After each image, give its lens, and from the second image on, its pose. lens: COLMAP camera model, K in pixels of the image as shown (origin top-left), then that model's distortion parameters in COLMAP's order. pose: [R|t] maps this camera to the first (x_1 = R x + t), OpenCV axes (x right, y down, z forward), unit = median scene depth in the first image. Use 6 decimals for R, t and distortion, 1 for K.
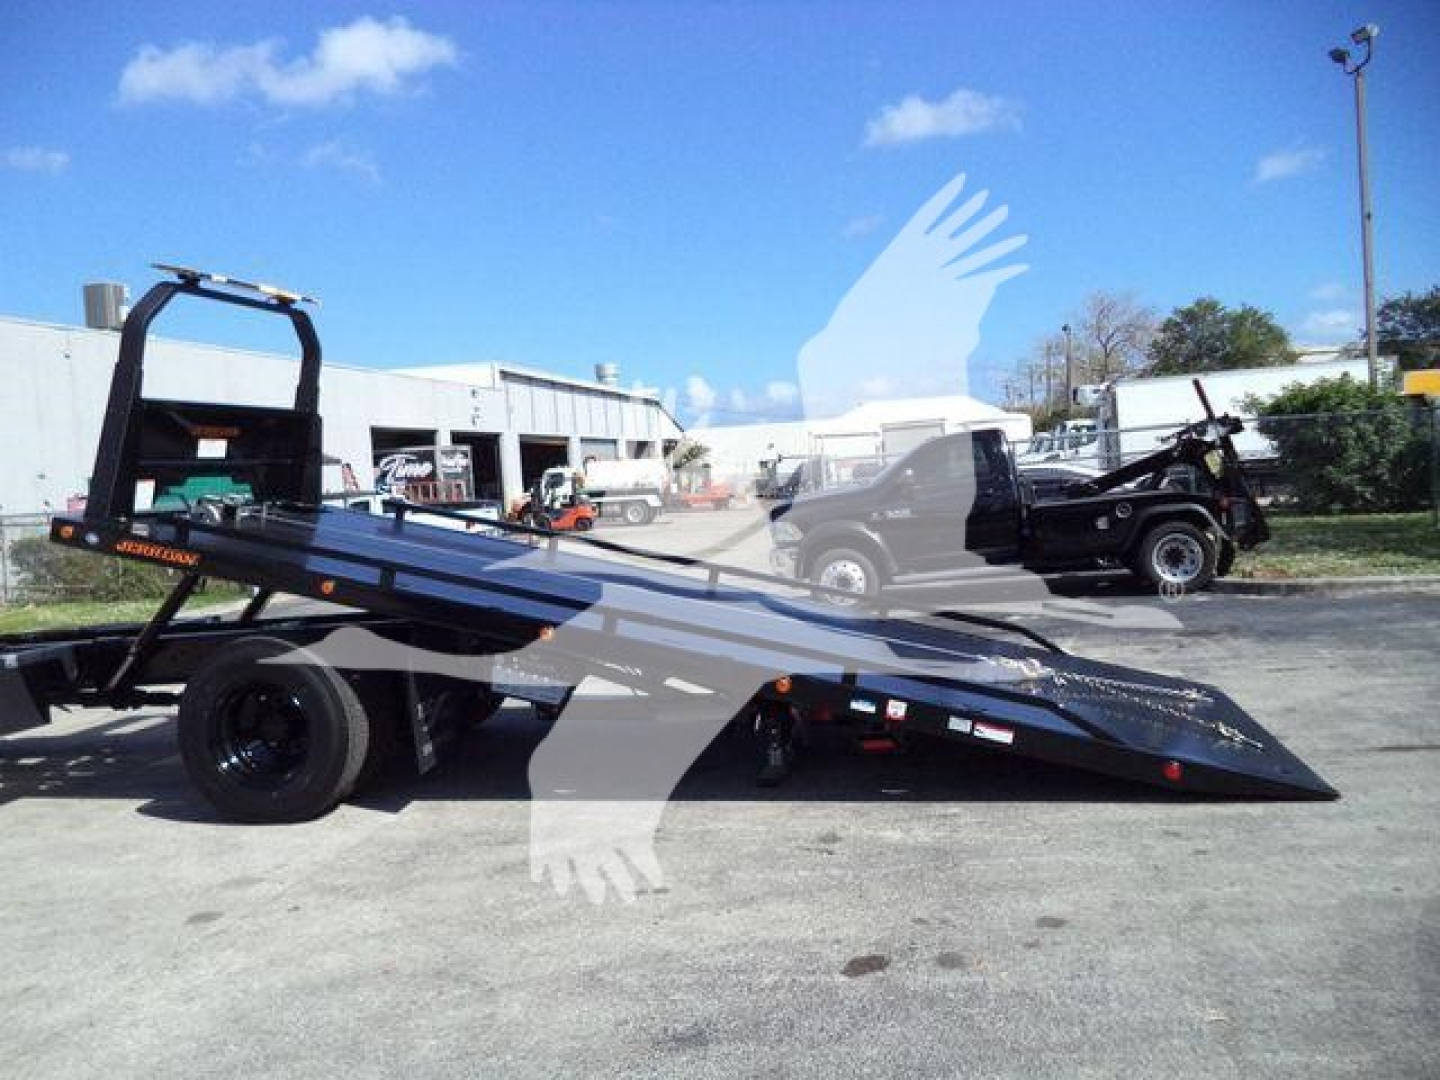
lens RADIAL K [[1169.1, 0, 671.4], [0, 1169.1, 538.0], [0, 0, 1]] dist [-0.028286, -0.000779]
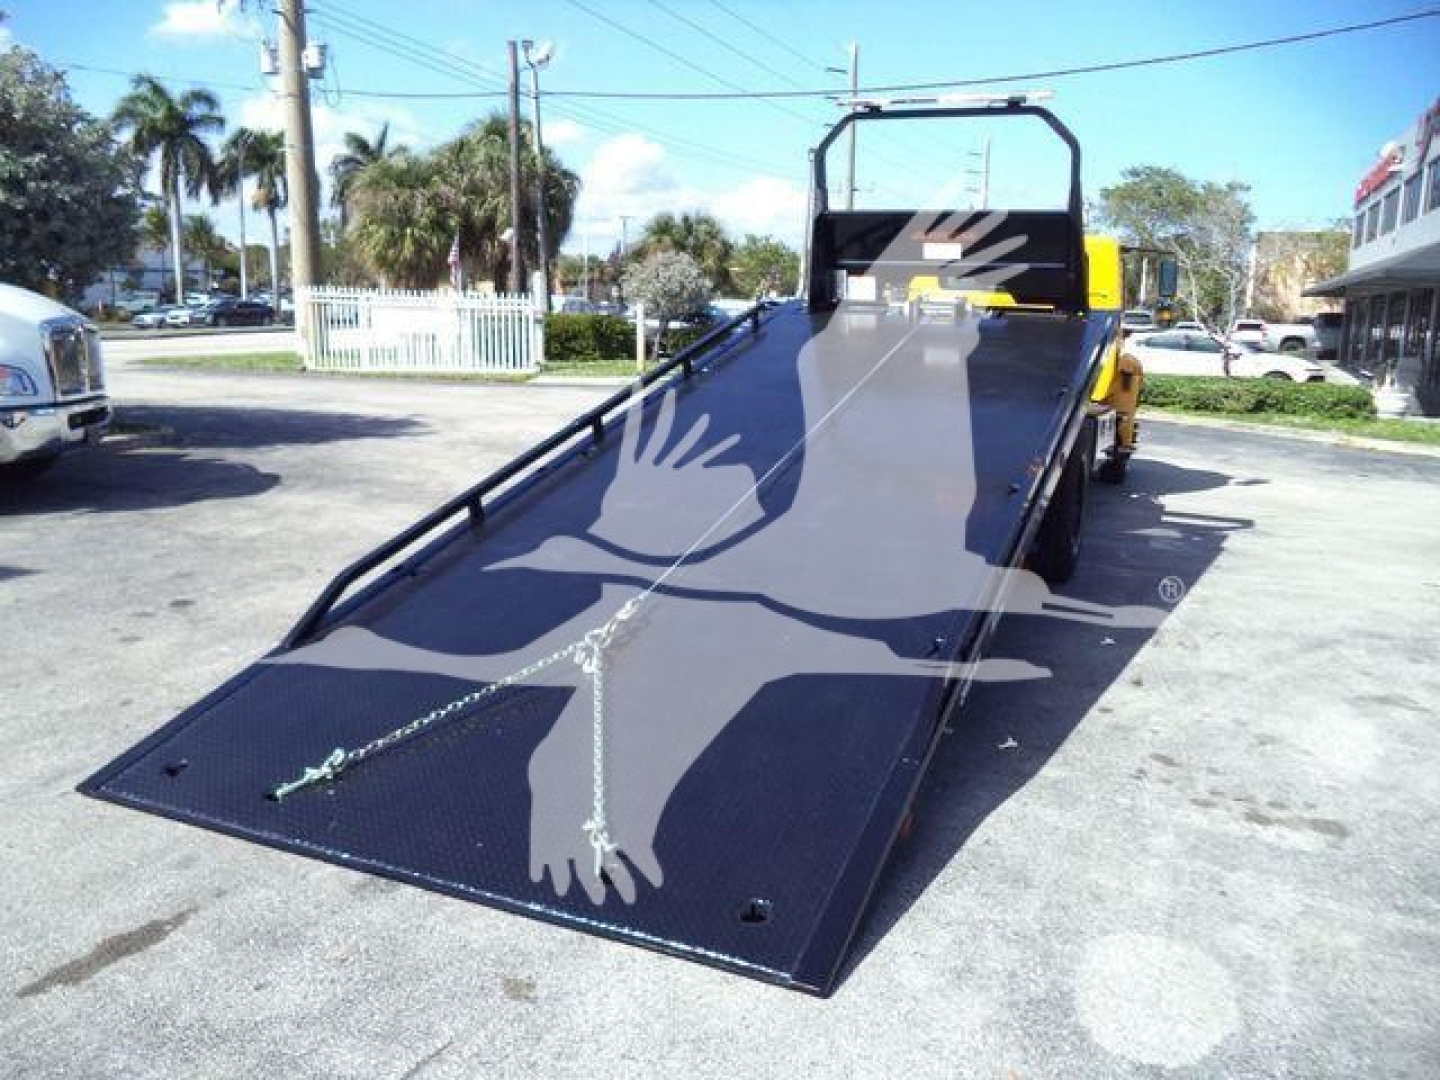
lens RADIAL K [[1154.4, 0, 756.2], [0, 1154.4, 540.5], [0, 0, 1]] dist [-0.016001, -0.003832]
pose [[-0.146097, 0.268383, -0.952169, 0.144646], [-0.075354, 0.956681, 0.281217, -0.020437], [0.986396, 0.112835, -0.119545, 0.184574]]
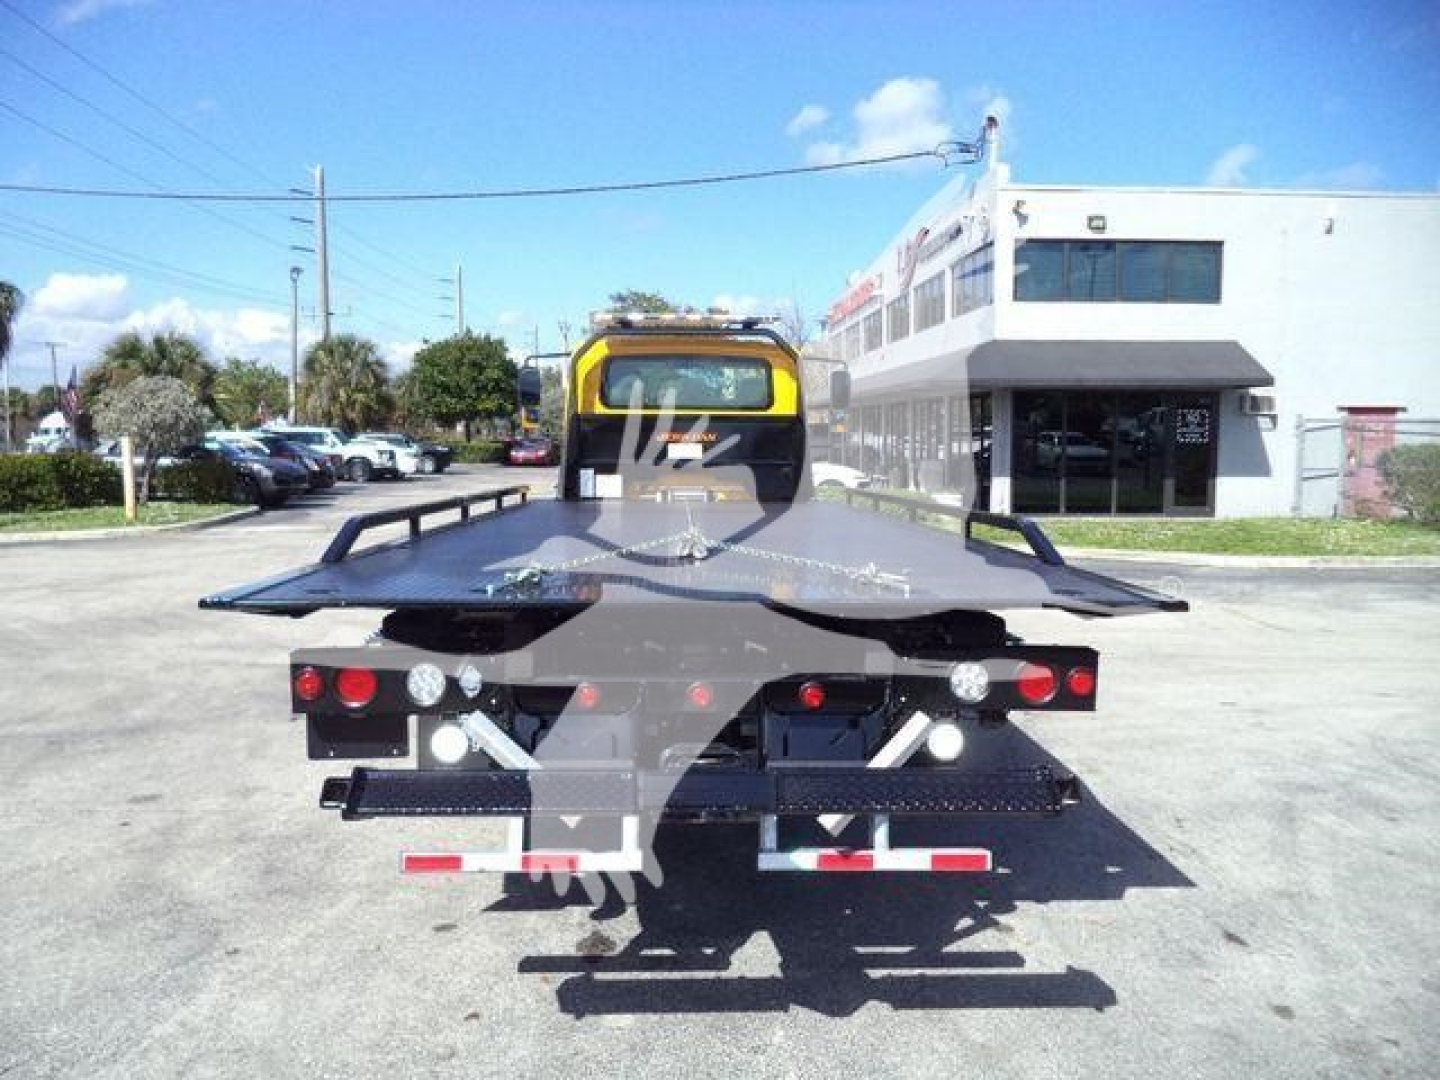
lens RADIAL K [[1145.7, 0, 730.3], [0, 1145.7, 551.5], [0, 0, 1]] dist [-0.018216, -0.006679]
pose [[0.276816, 0.172566, -0.945301, 0.086995], [-0.073974, 0.984650, 0.158087, -0.013126], [0.958071, 0.026166, 0.285332, 0.148150]]
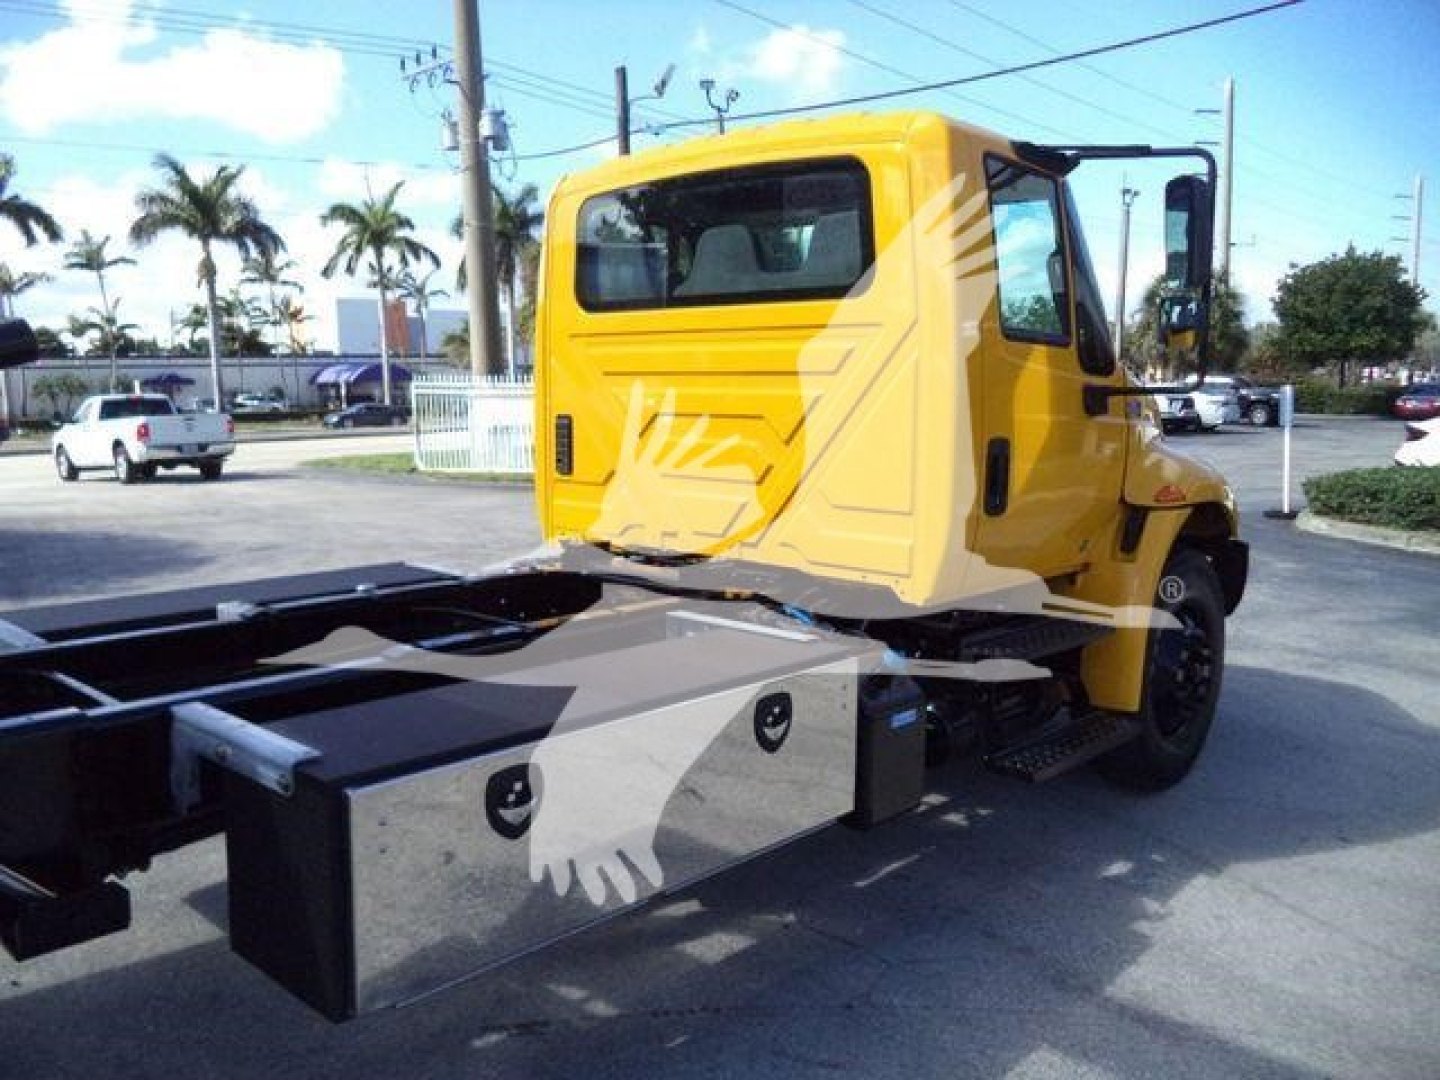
lens RADIAL K [[1154.4, 0, 756.2], [0, 1154.4, 540.5], [0, 0, 1]] dist [-0.016001, -0.003832]
pose [[-0.468531, 0.197421, -0.861106, -0.059865], [-0.010026, 0.973460, 0.228636, -0.007533], [0.883390, 0.115756, -0.454117, 0.255216]]
